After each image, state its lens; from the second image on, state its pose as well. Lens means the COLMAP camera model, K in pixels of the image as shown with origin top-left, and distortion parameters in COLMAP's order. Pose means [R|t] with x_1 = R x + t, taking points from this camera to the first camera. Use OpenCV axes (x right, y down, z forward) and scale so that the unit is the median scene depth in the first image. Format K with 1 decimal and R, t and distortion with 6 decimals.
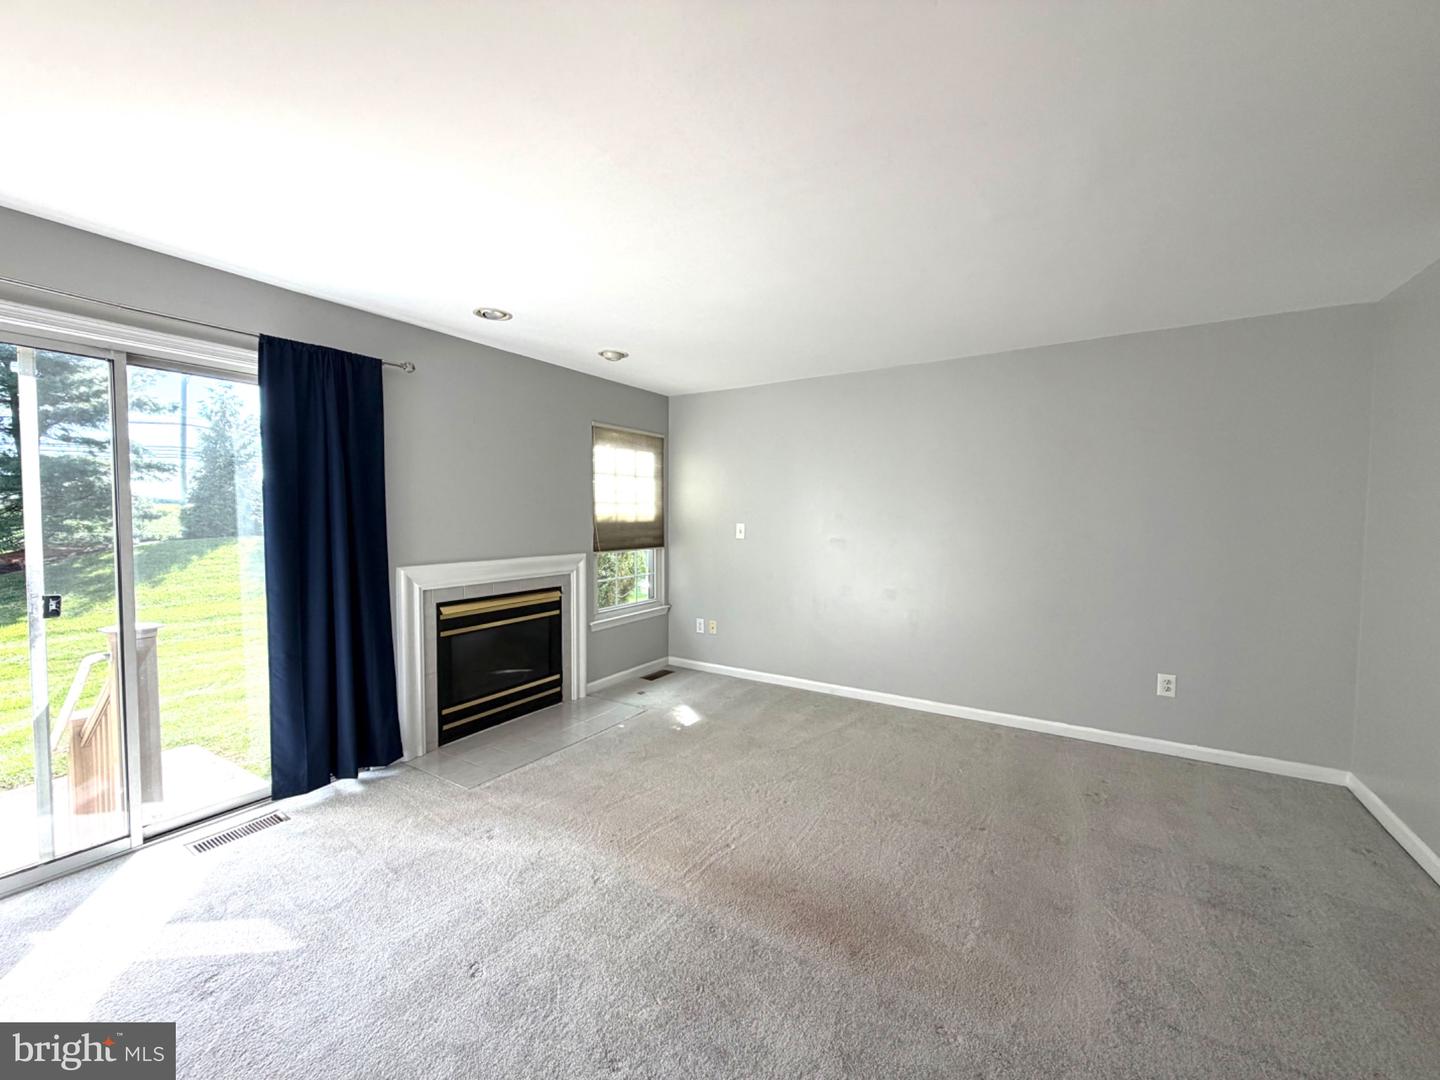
lens RADIAL K [[572.9, 0, 715.4], [0, 572.9, 540.3], [0, 0, 1]] dist [-0.000082, -0.000458]
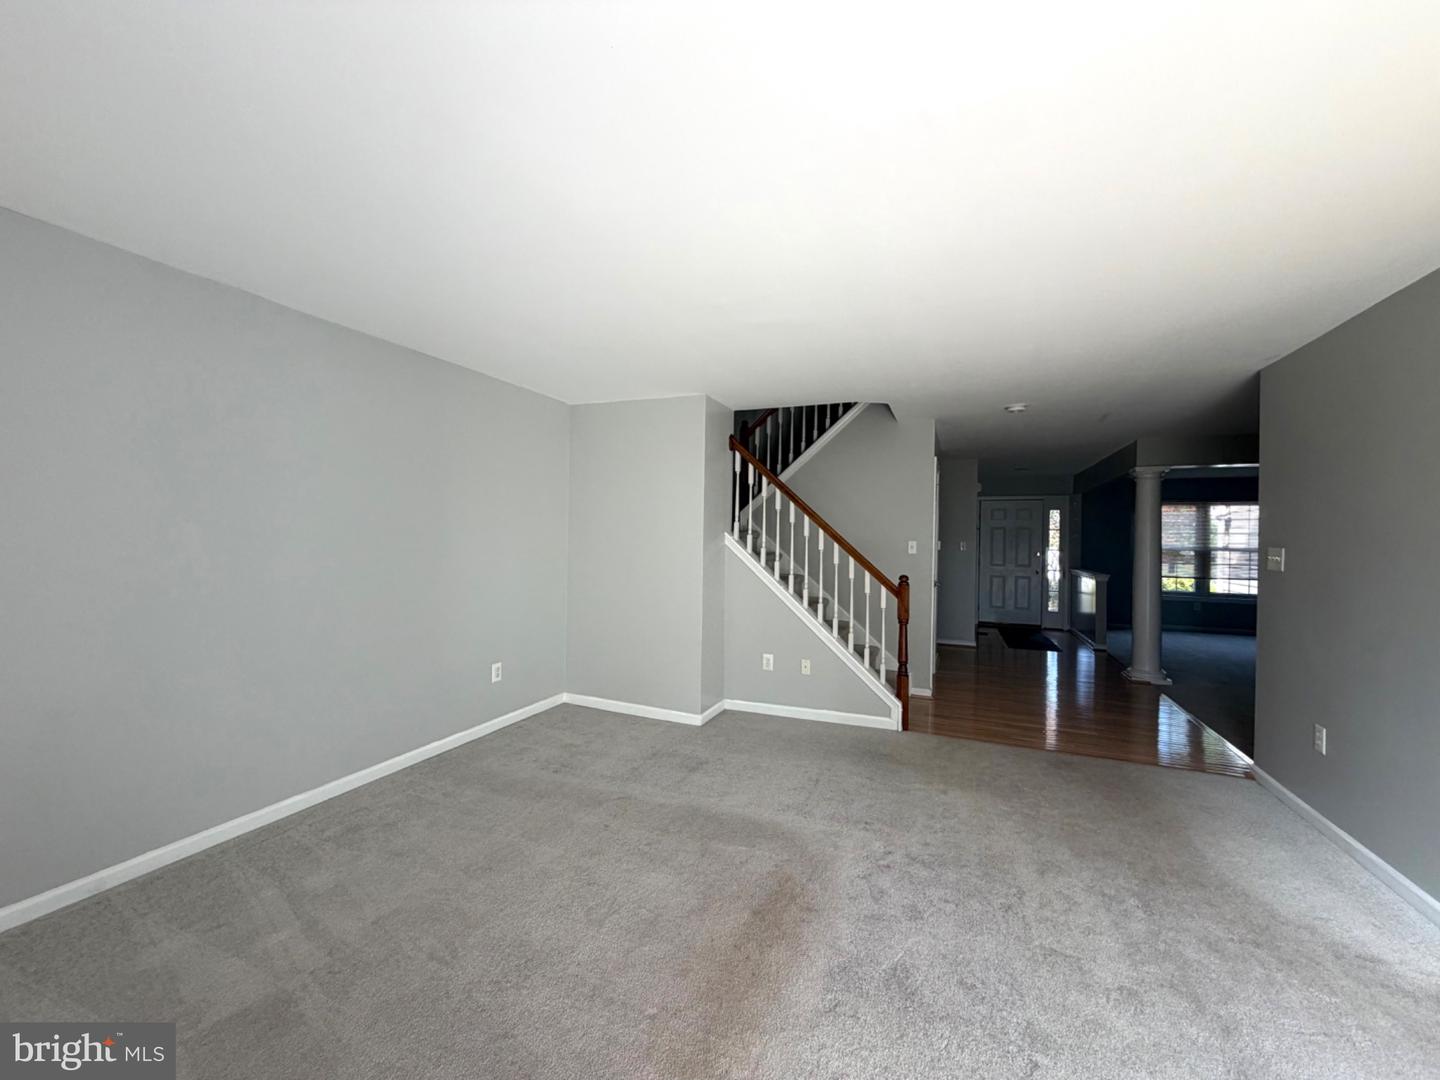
lens RADIAL K [[572.9, 0, 715.4], [0, 572.9, 540.3], [0, 0, 1]] dist [-0.000082, -0.000458]
pose [[-0.192660, -0.000136, 0.981266, -0.478507], [0.017806, 0.999835, 0.003634, -0.019392], [-0.981104, 0.018172, -0.192626, 0.780622]]
